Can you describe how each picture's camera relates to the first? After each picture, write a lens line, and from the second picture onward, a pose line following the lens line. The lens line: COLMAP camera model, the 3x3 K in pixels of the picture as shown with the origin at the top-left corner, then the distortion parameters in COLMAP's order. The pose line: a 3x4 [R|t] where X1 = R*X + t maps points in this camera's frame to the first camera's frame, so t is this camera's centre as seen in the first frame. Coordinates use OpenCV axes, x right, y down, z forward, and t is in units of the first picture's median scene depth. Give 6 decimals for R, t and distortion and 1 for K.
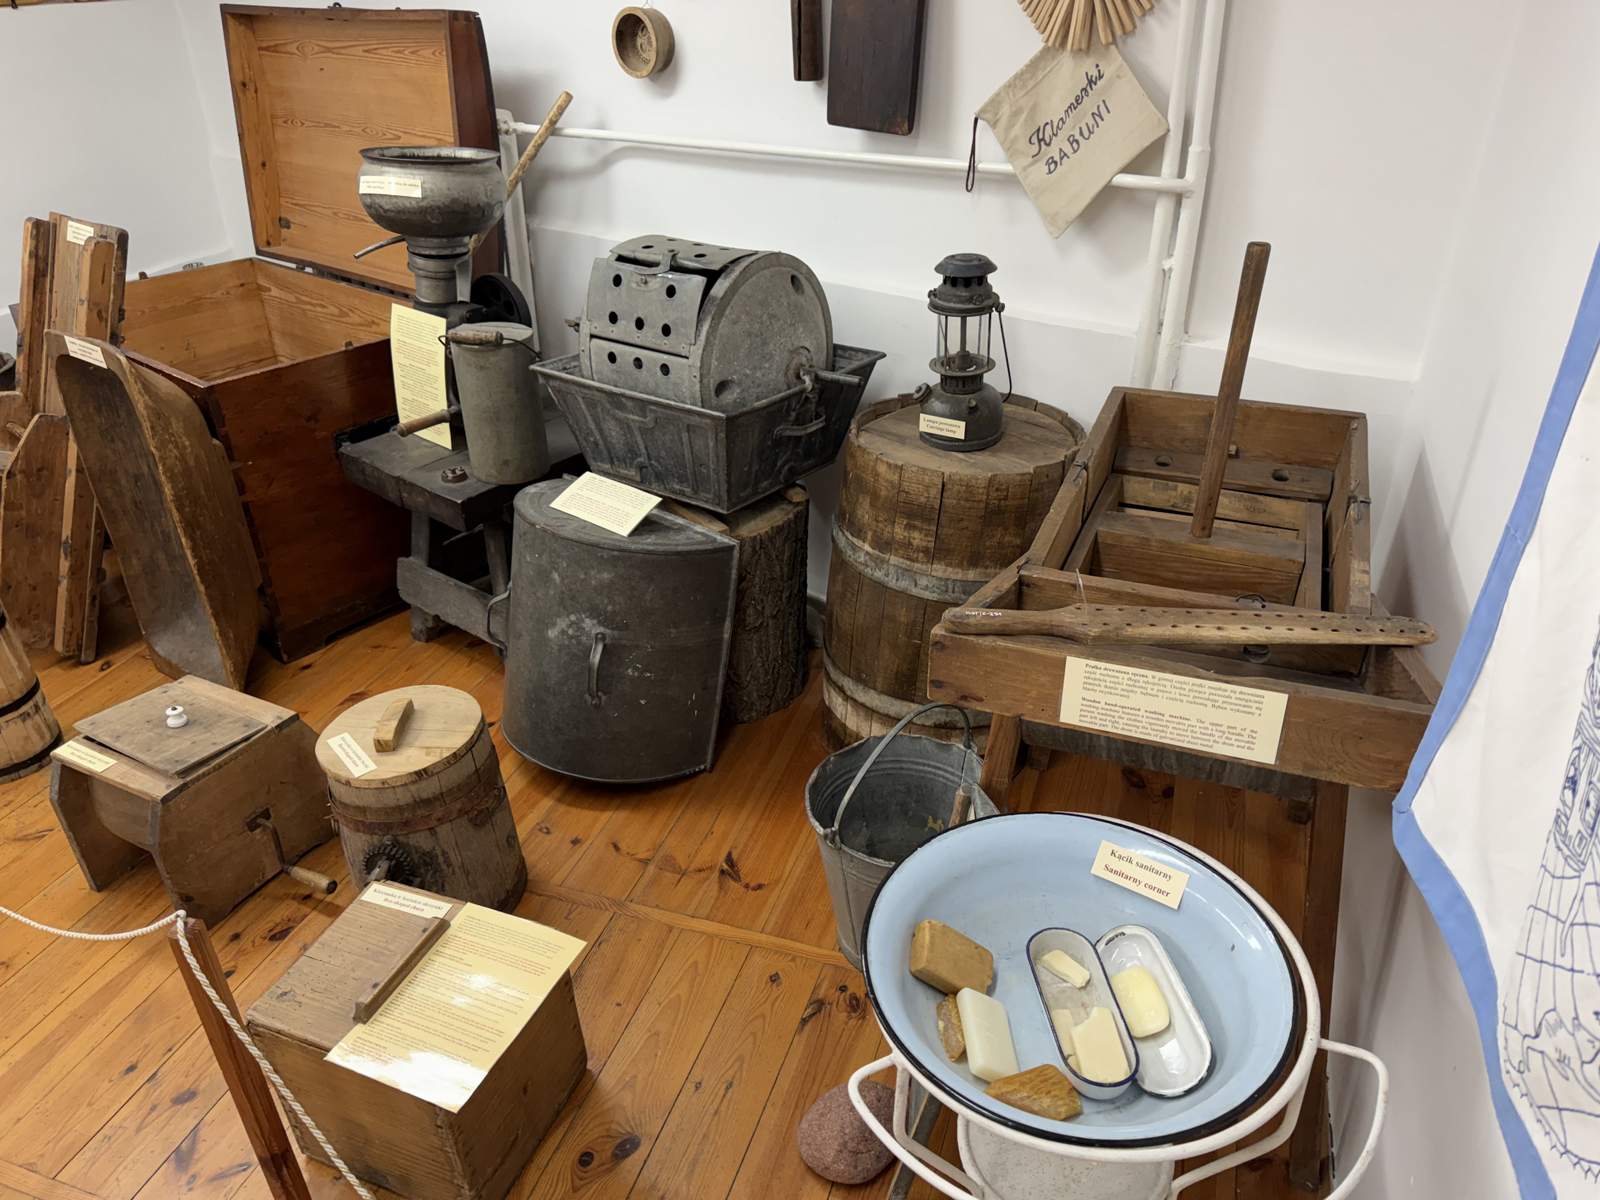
lens RADIAL K [[1142.5, 0, 796.9], [0, 1142.5, 601.0], [0, 0, 1]] dist [0.040772, -0.046910]
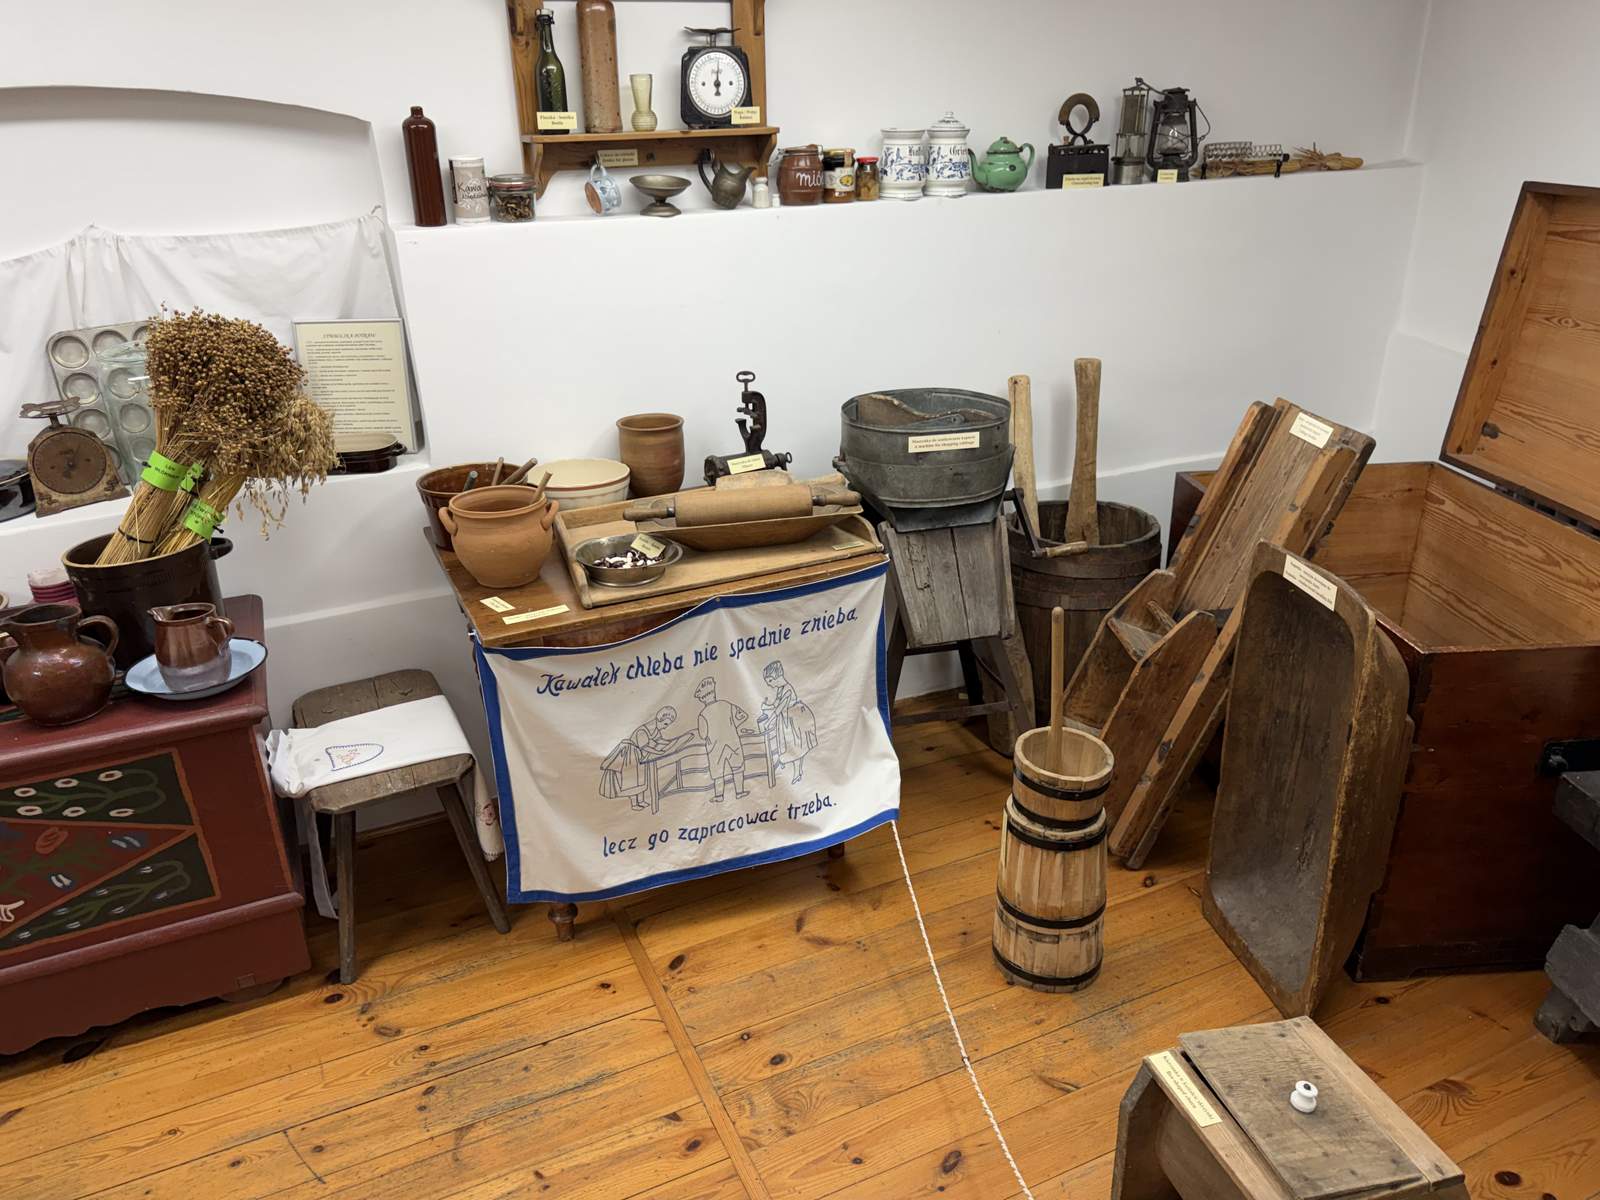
lens RADIAL K [[1142.5, 0, 796.8], [0, 1142.5, 605.7], [0, 0, 1]] dist [0.040772, -0.046910]
pose [[0.695168, 0.282816, -0.660876, -0.276069], [-0.348513, 0.936678, 0.034246, -0.085279], [0.628713, 0.206517, 0.749713, 0.117637]]
